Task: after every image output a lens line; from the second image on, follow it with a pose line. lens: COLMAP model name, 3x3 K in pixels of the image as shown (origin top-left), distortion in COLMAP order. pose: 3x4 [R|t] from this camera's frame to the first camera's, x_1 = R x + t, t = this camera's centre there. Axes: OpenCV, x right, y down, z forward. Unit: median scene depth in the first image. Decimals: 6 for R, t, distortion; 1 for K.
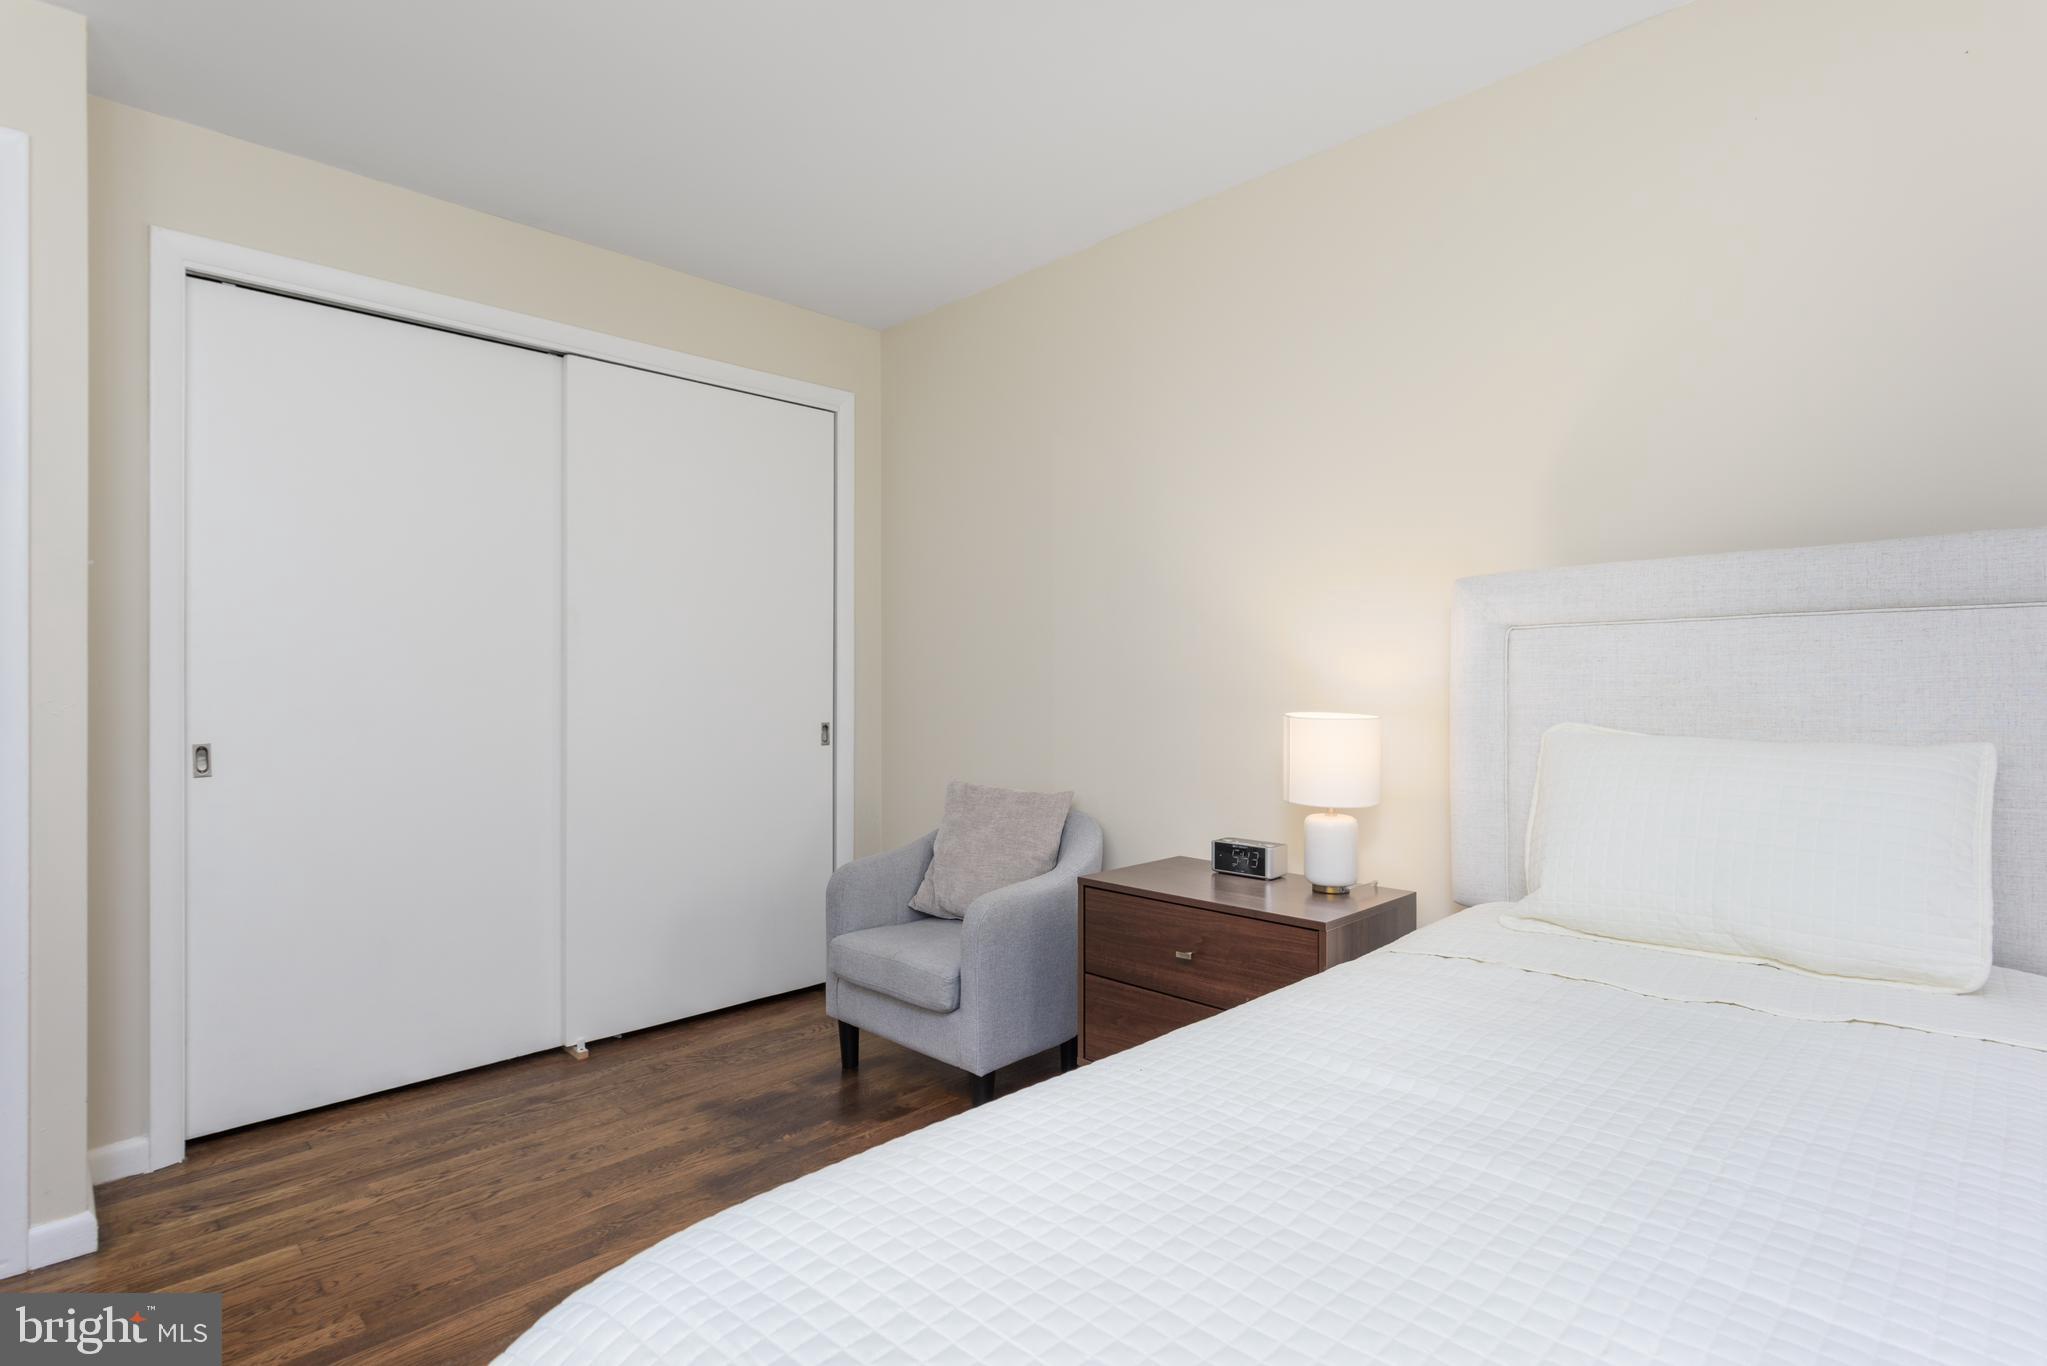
lens RADIAL K [[1003.3, 0, 1005.1], [0, 1003.3, 678.5], [0, 0, 1]] dist [0.000635, -0.000415]
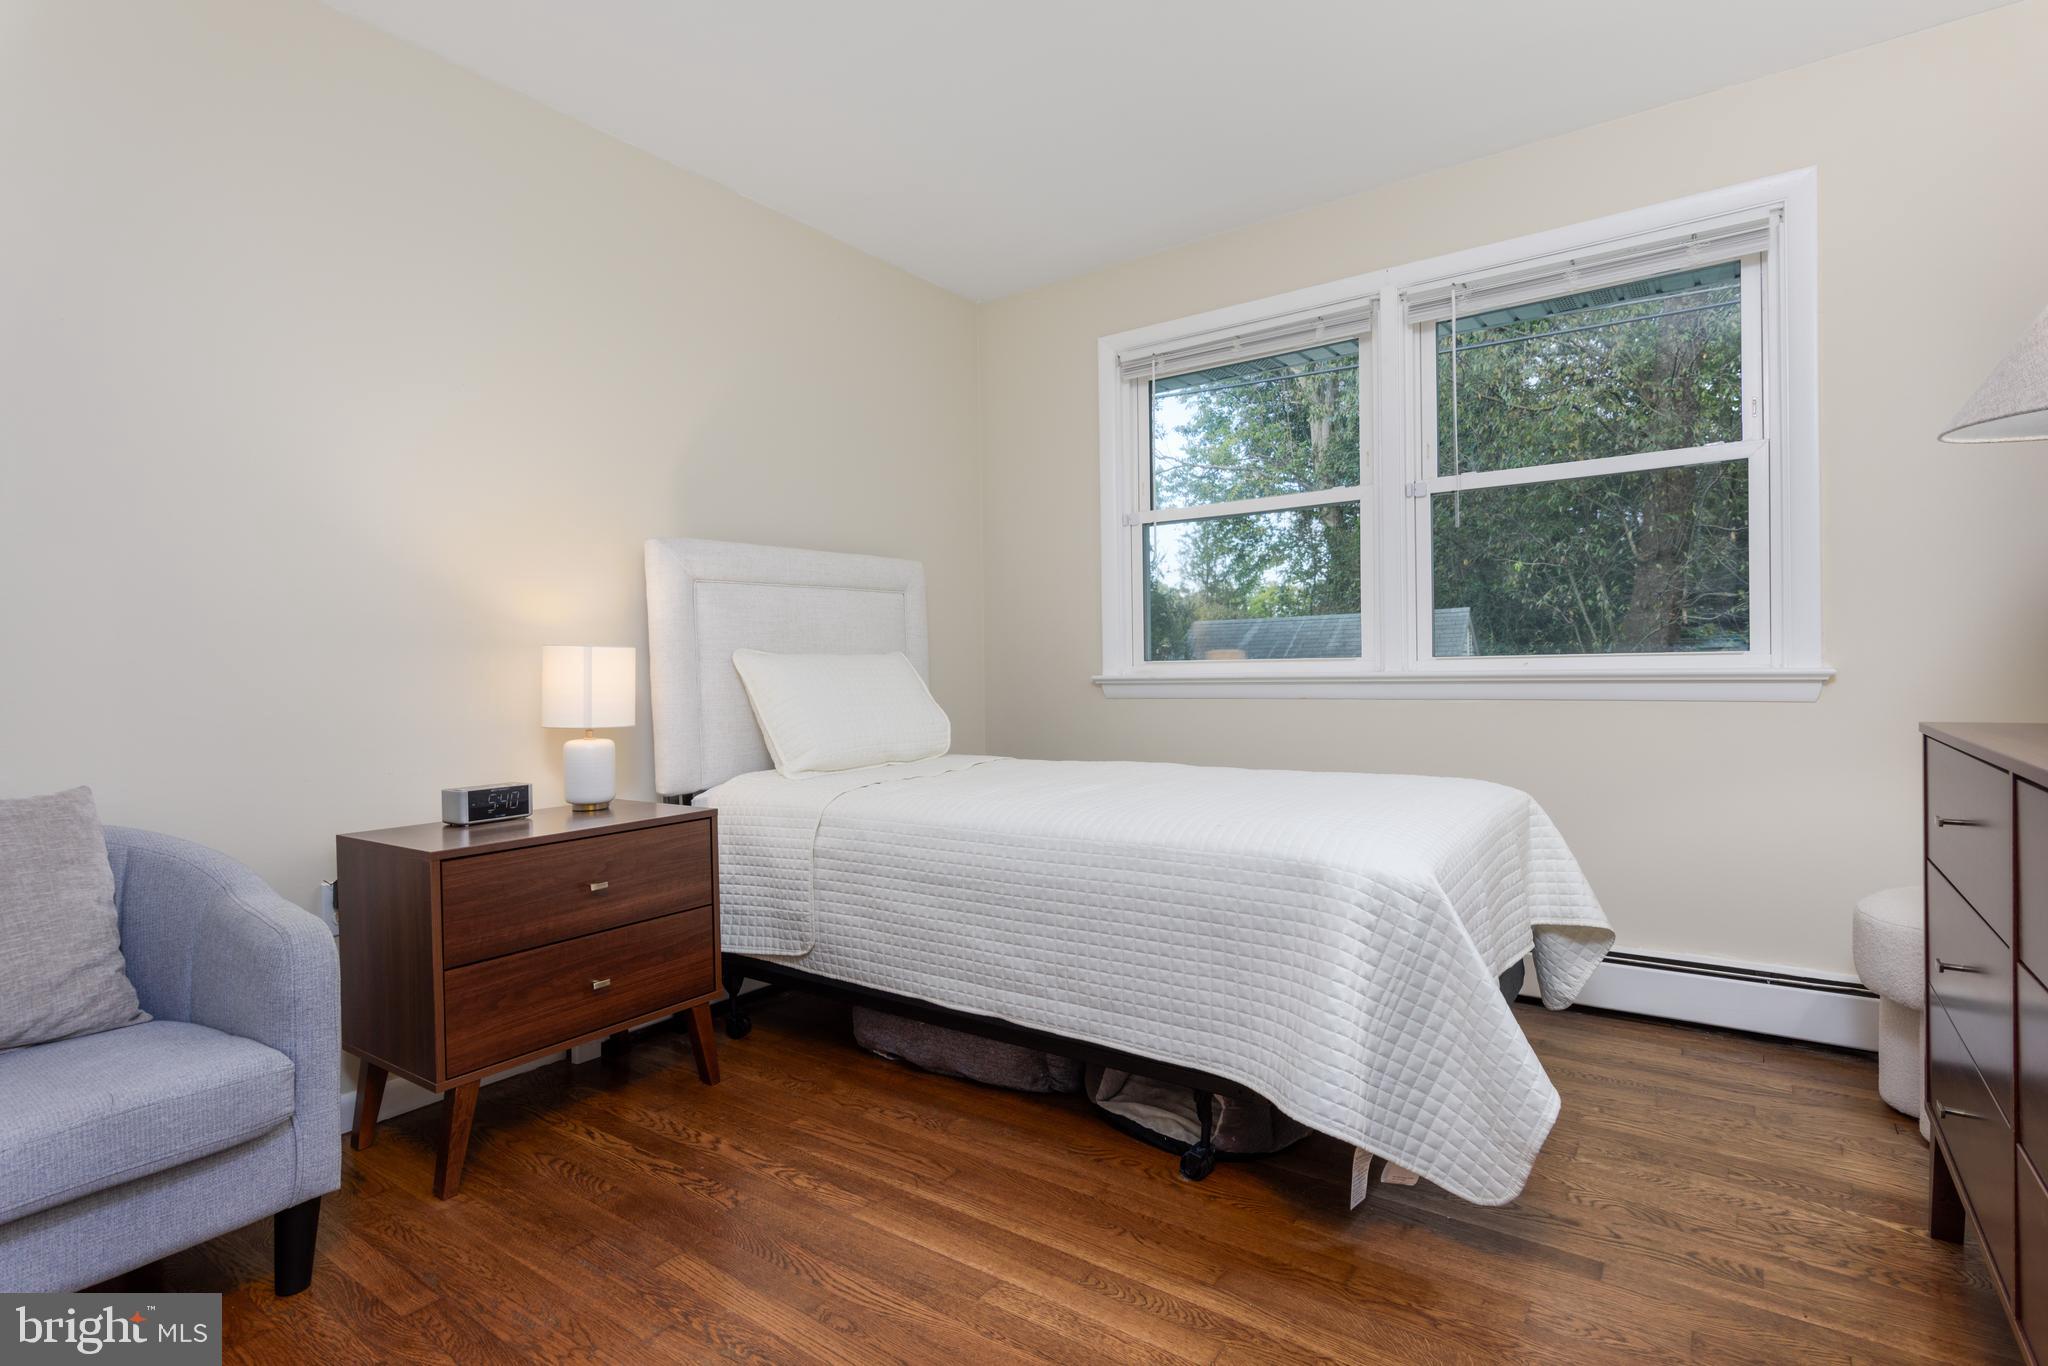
lens RADIAL K [[1003.8, 0, 1005.6], [0, 1003.8, 678.4], [0, 0, 1]] dist [0.000635, -0.000415]
pose [[-0.181527, -0.007575, 0.983357, -0.819434], [0.010449, 0.999899, 0.009632, 0.066769], [-0.983330, 0.012024, -0.181430, 0.756058]]
